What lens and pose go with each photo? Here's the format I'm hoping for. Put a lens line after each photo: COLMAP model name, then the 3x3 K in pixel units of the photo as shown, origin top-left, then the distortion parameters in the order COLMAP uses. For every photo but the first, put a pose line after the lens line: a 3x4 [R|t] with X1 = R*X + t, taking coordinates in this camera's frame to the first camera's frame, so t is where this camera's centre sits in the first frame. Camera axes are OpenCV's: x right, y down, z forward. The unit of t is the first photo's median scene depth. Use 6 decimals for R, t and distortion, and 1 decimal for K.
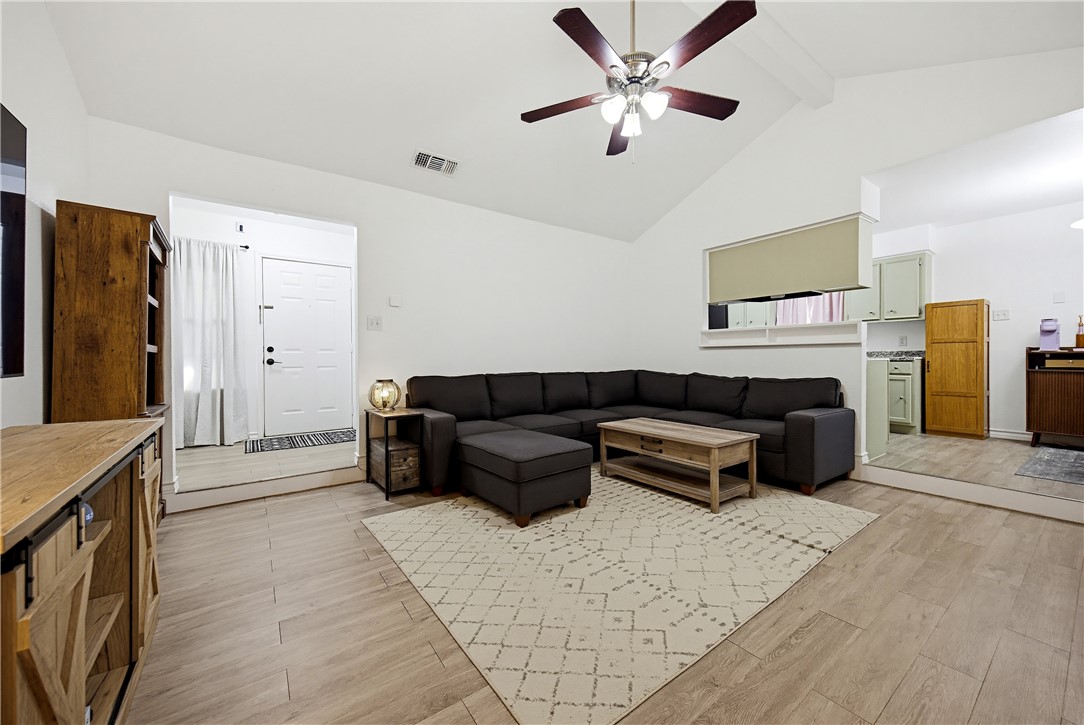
lens RADIAL K [[403.2, 0, 537.2], [0, 403.2, 358.6], [0, 0, 1]] dist [0.011070, 0.000108]
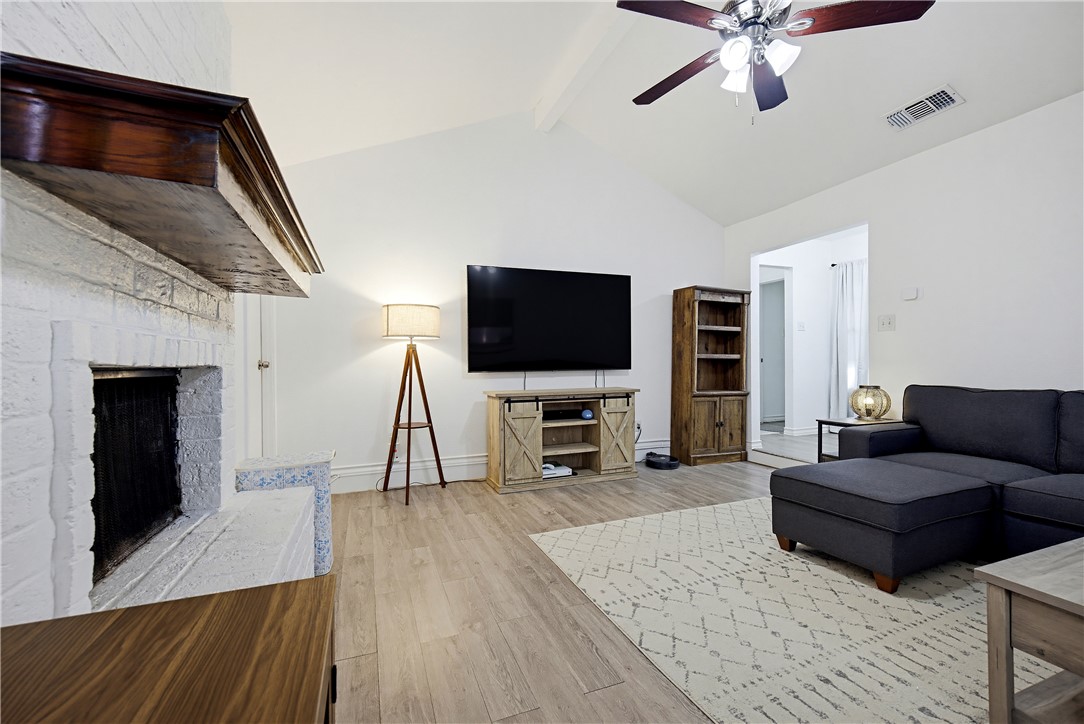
lens RADIAL K [[458.3, 0, 542.2], [0, 458.3, 364.8], [0, 0, 1]] dist [-0.000316, -0.000006]
pose [[-0.246340, 0.008439, -0.969147, 1.168793], [0.002287, 0.999964, 0.008127, -0.007866], [0.969181, -0.000215, -0.246351, 0.777649]]
